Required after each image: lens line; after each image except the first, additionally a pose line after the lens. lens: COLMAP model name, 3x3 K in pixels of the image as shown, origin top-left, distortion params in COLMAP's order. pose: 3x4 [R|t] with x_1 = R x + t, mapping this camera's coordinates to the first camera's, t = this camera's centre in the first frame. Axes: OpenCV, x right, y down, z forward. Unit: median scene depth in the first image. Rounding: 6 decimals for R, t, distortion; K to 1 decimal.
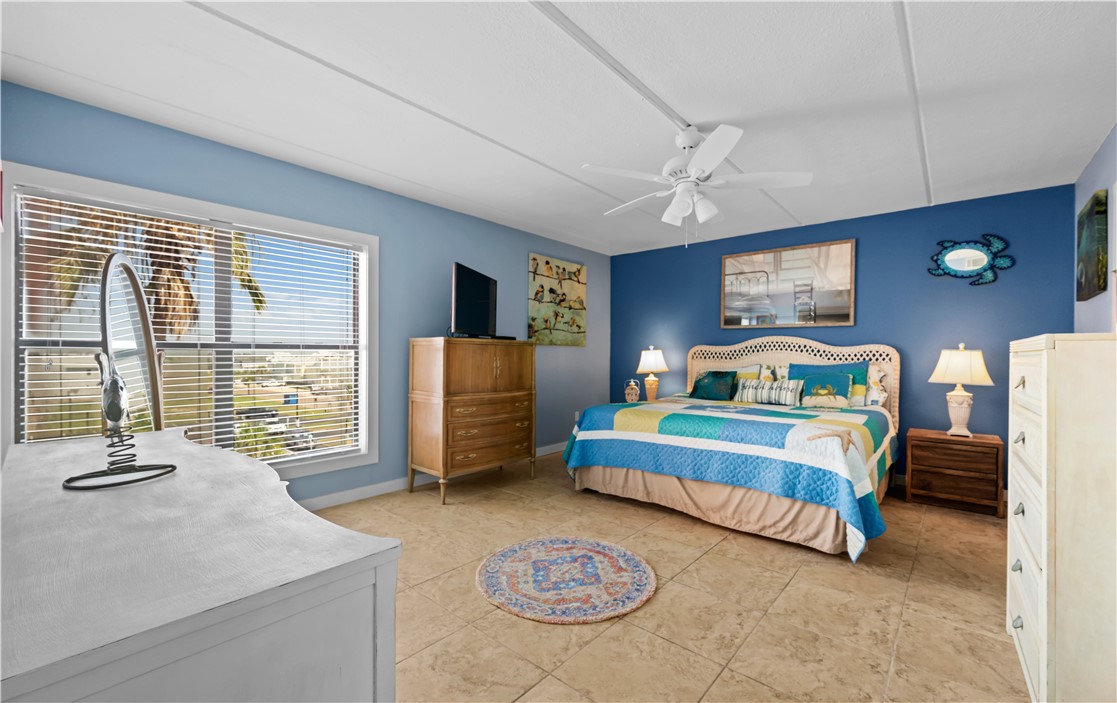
lens RADIAL K [[465.2, 0, 558.5], [0, 465.2, 351.5], [0, 0, 1]] dist [0.000464, -0.000006]
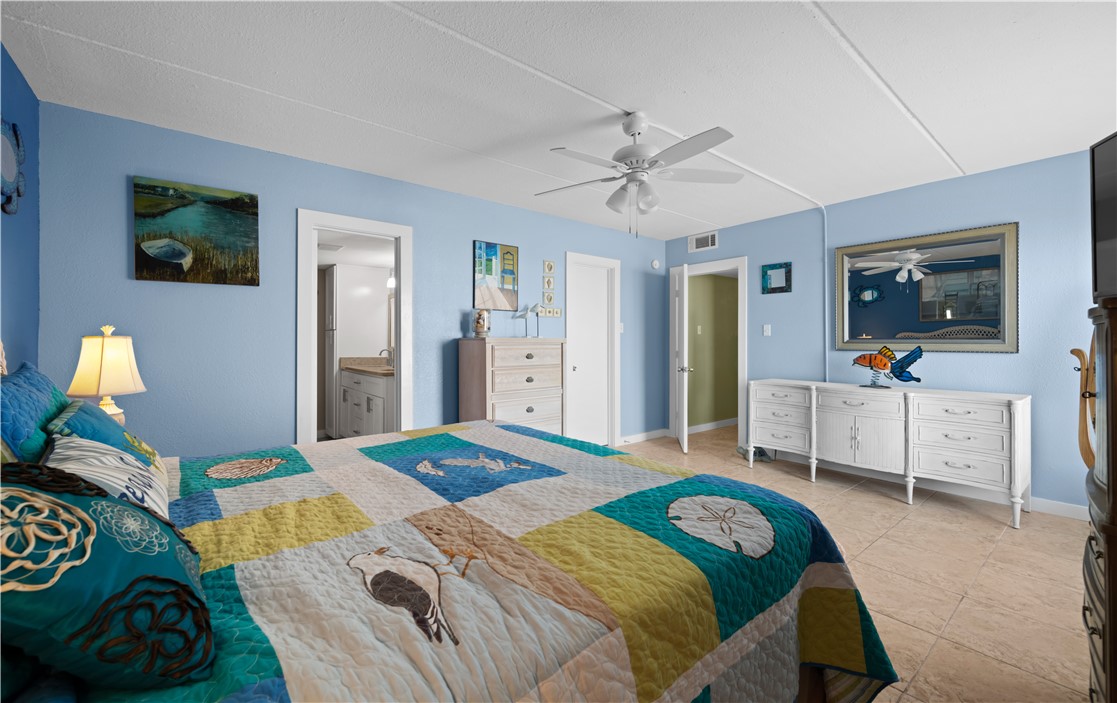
lens RADIAL K [[445.4, 0, 557.5], [0, 445.4, 338.8], [0, 0, 1]] dist [-0.001713, -0.000278]
pose [[-0.982807, -0.006321, 0.184530, 0.136778], [-0.008557, 0.999899, -0.011320, 0.000407], [-0.184439, -0.012704, -0.982762, 1.010509]]
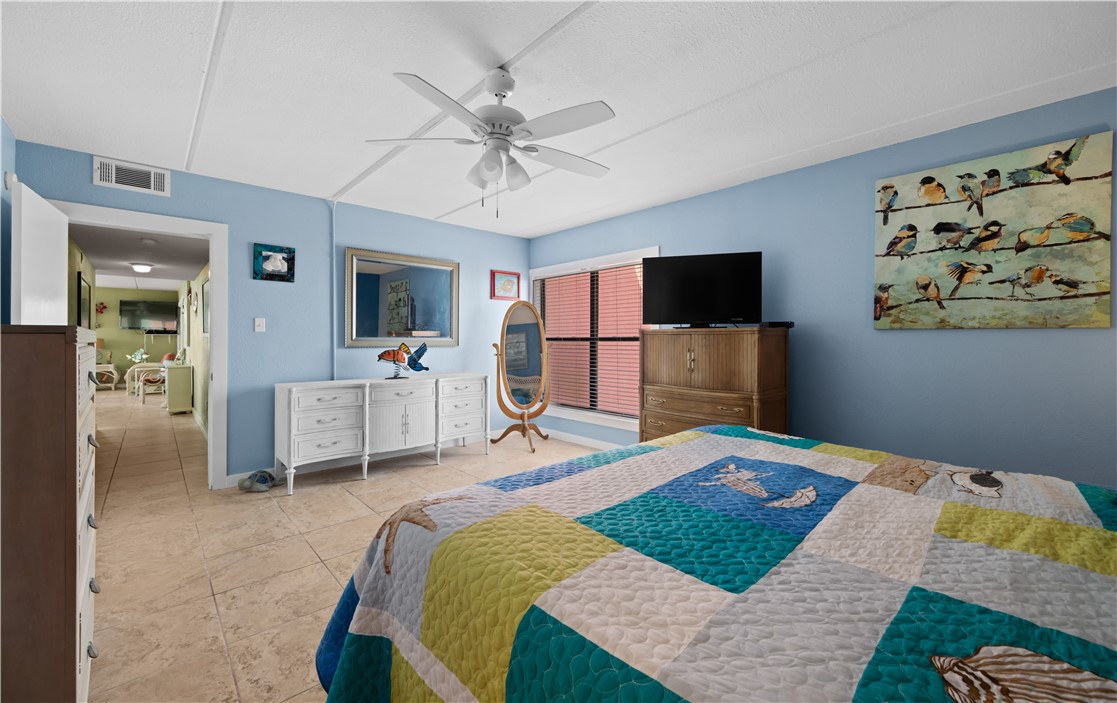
lens RADIAL K [[445.4, 0, 557.5], [0, 445.4, 338.8], [0, 0, 1]] dist [-0.001713, -0.000278]
pose [[-0.116318, -0.008492, -0.993176, 0.544340], [0.003414, 0.999954, -0.008949, 0.000092], [0.993206, -0.004431, -0.116284, 0.619295]]
